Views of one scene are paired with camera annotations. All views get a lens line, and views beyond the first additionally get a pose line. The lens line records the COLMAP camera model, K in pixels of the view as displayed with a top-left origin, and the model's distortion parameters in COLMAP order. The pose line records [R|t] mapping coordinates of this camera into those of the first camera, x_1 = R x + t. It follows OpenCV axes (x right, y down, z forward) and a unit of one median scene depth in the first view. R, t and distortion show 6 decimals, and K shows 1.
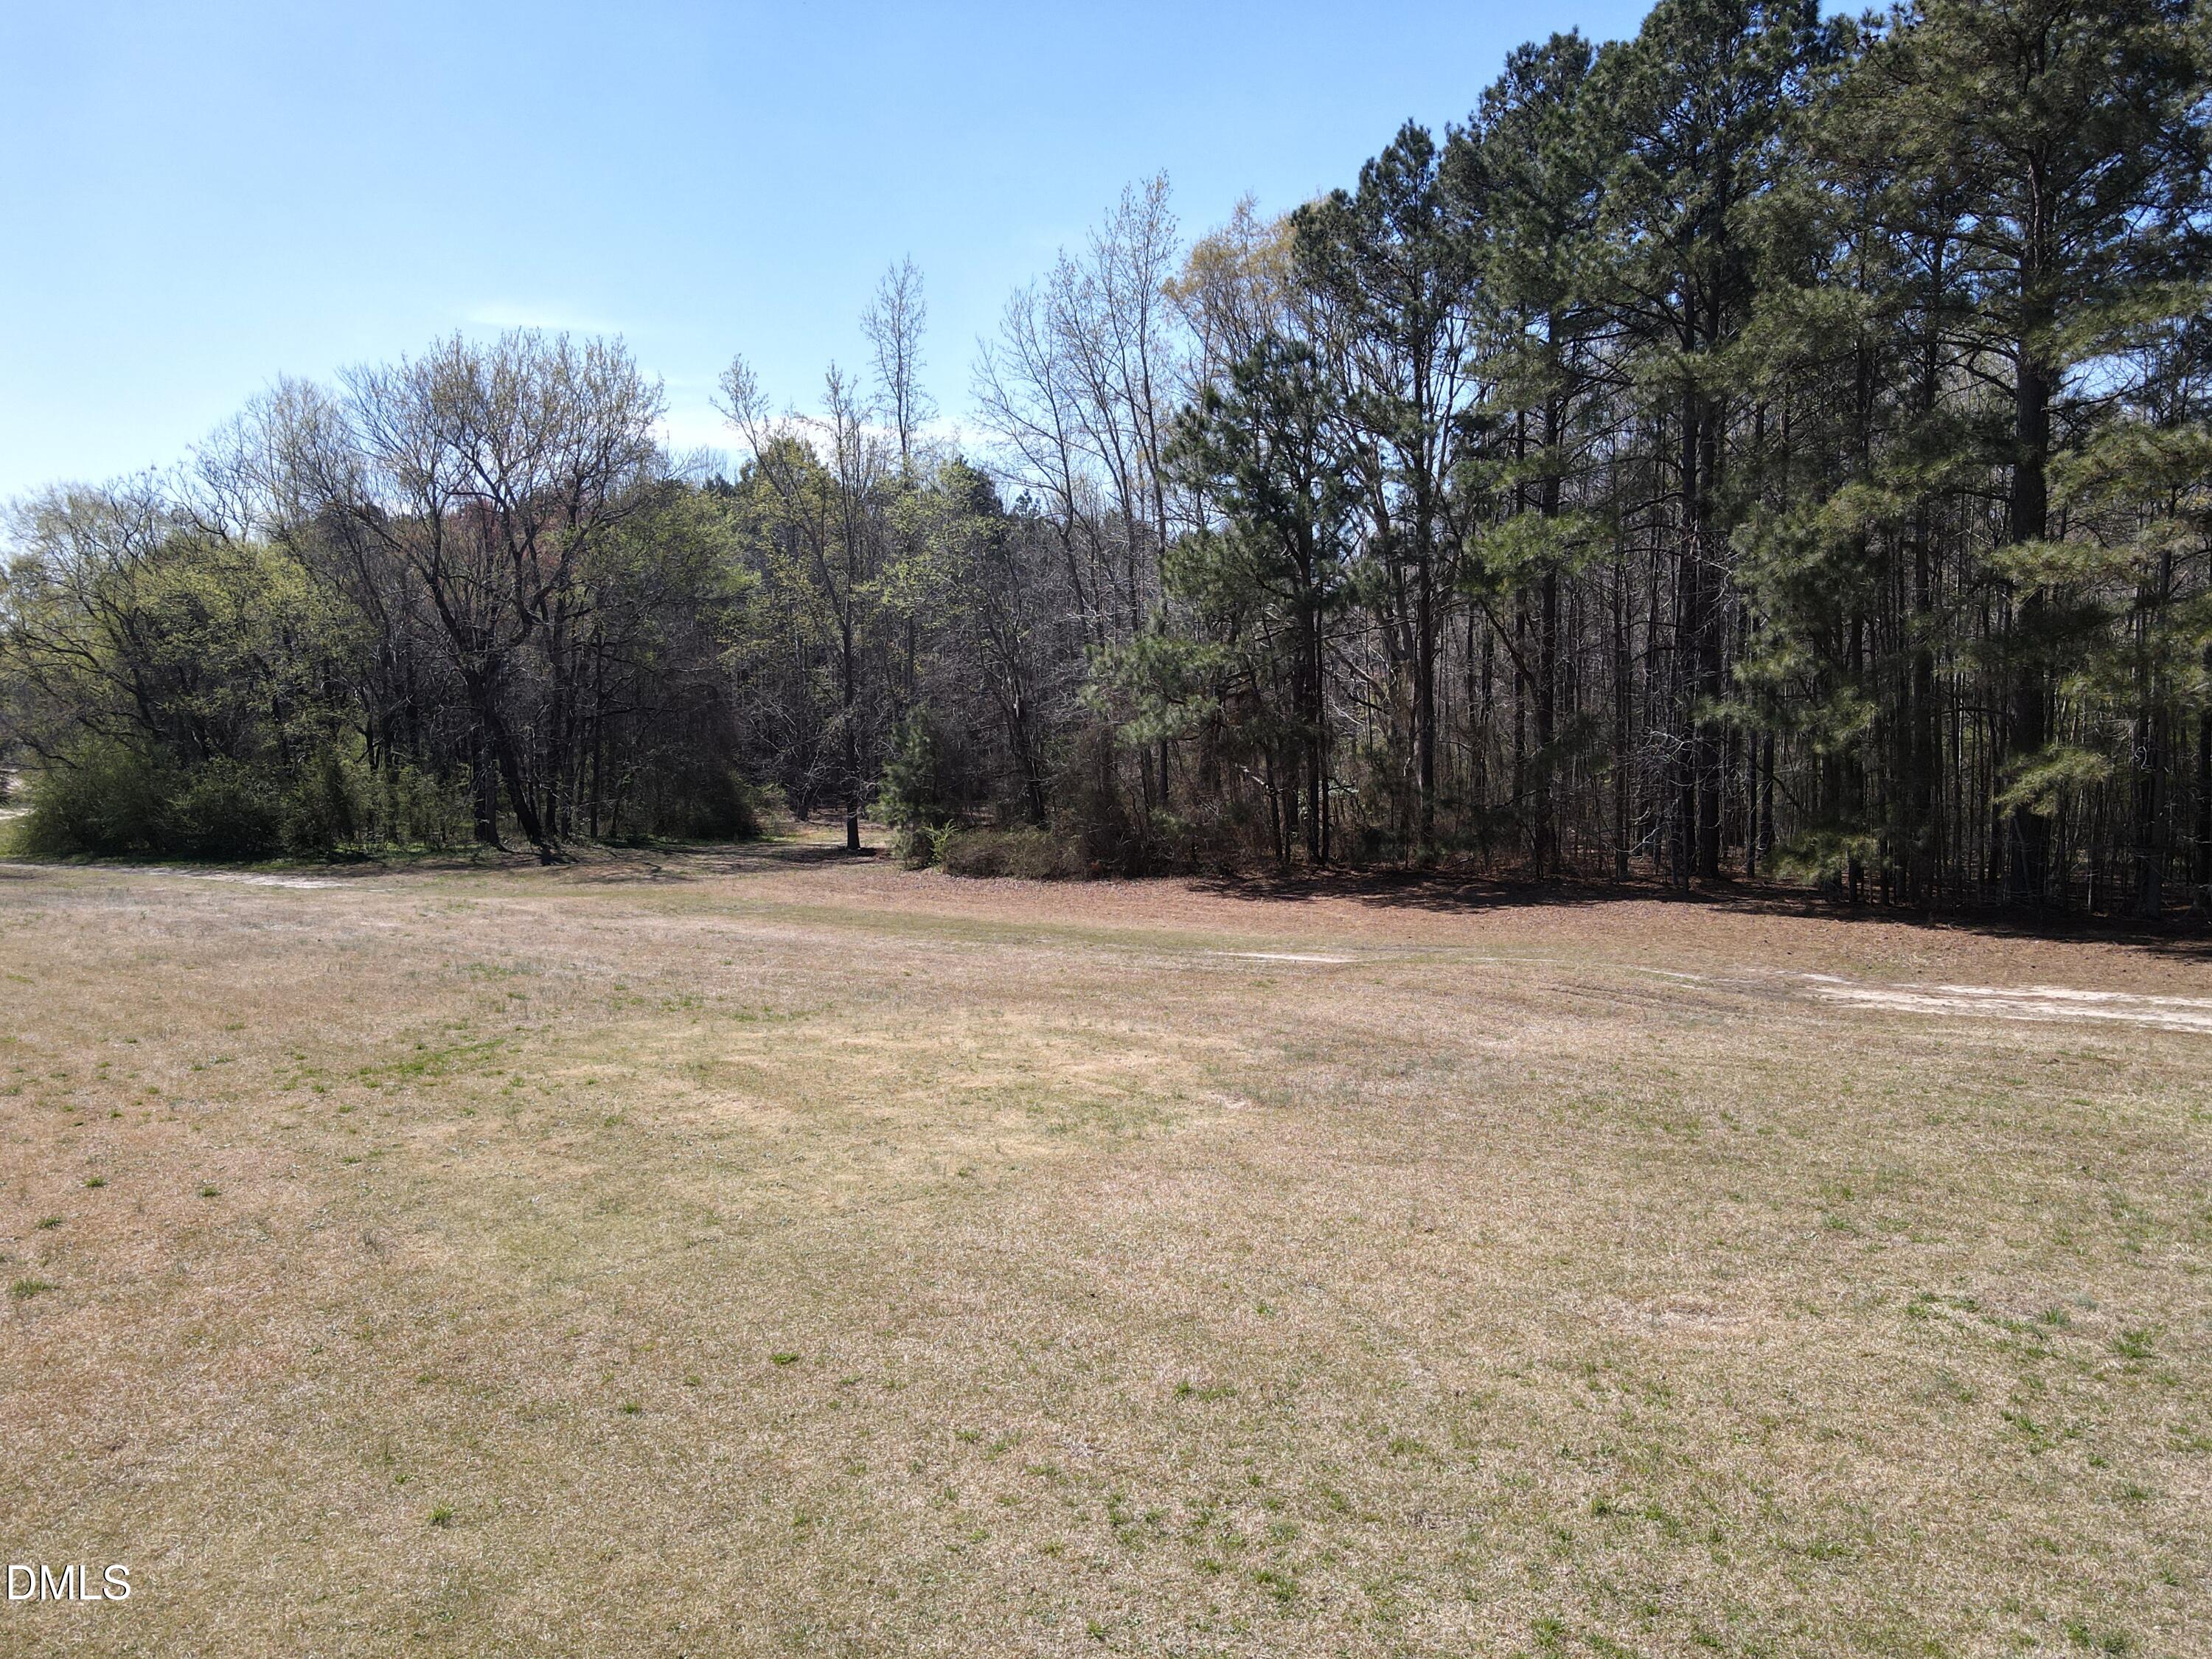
lens RADIAL K [[1566.4, 0, 1108.1], [0, 1566.4, 810.4], [0, 0, 1]] dist [0.015246, -0.017916]
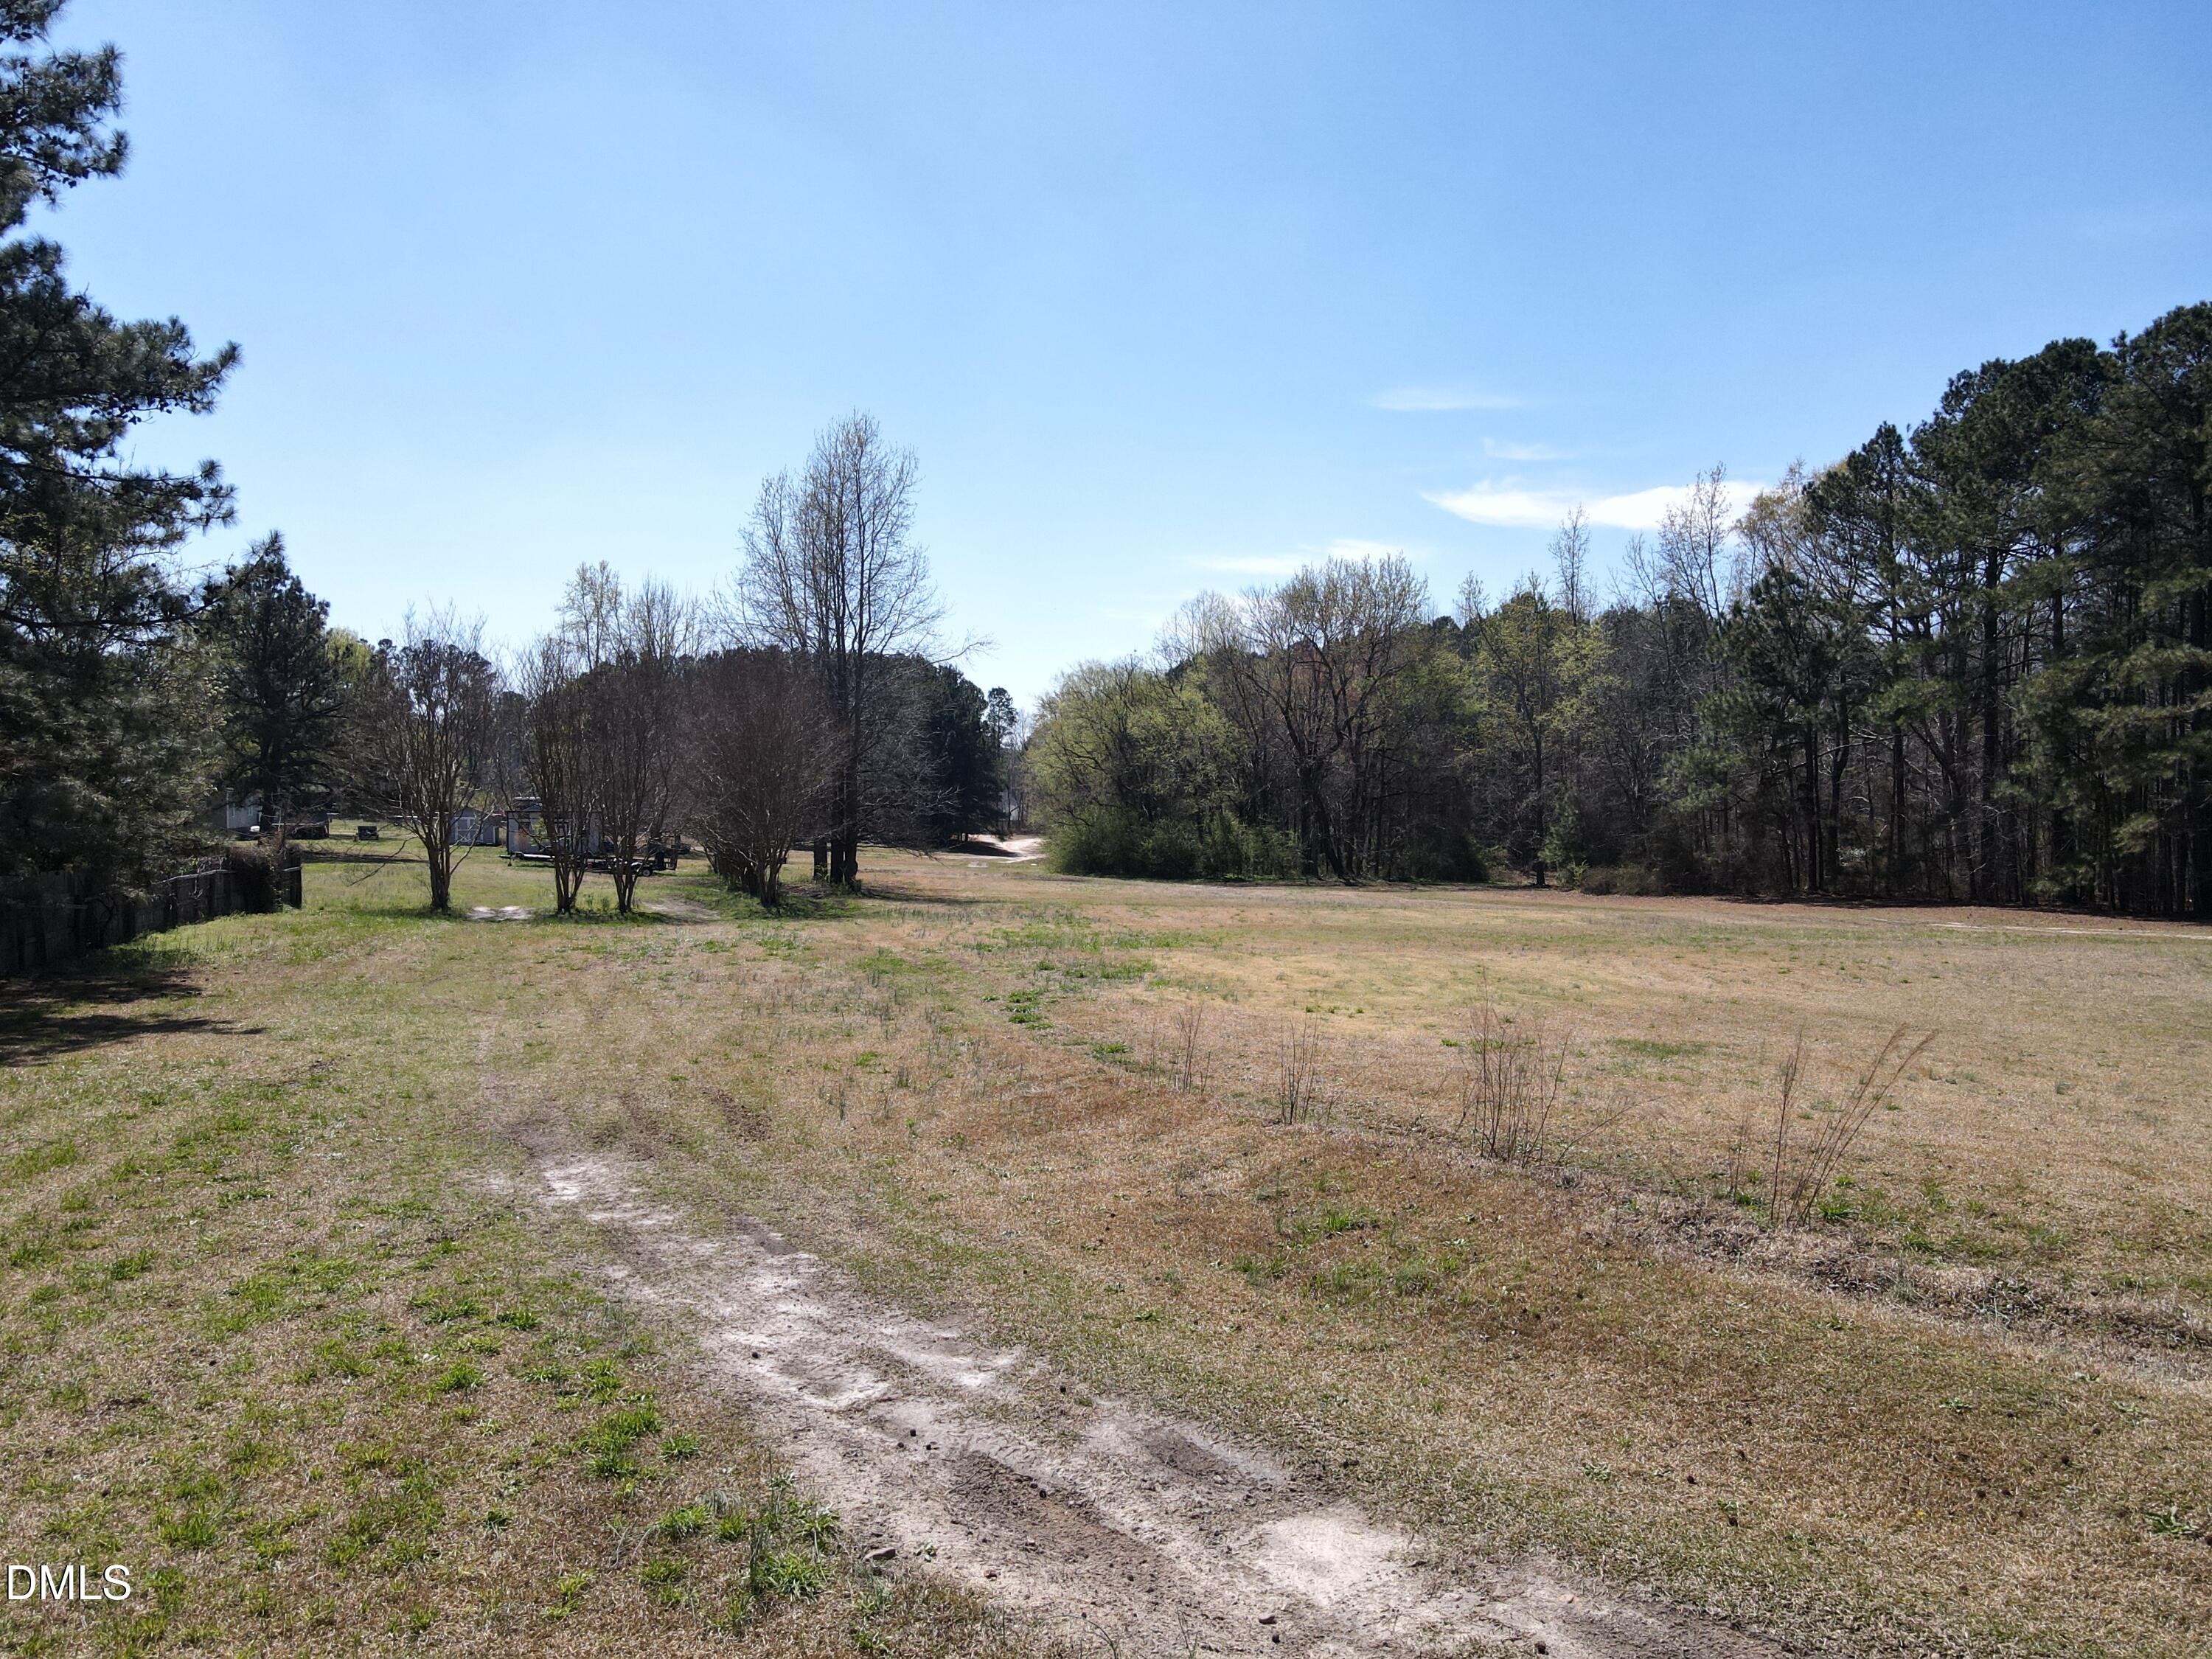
lens RADIAL K [[1566.4, 0, 1110.4], [0, 1566.4, 817.4], [0, 0, 1]] dist [0.015246, -0.017916]
pose [[0.883144, 0.012787, -0.468929, 0.181304], [-0.036691, 0.998449, -0.041876, 0.038492], [0.467666, 0.054188, 0.882243, -0.537292]]
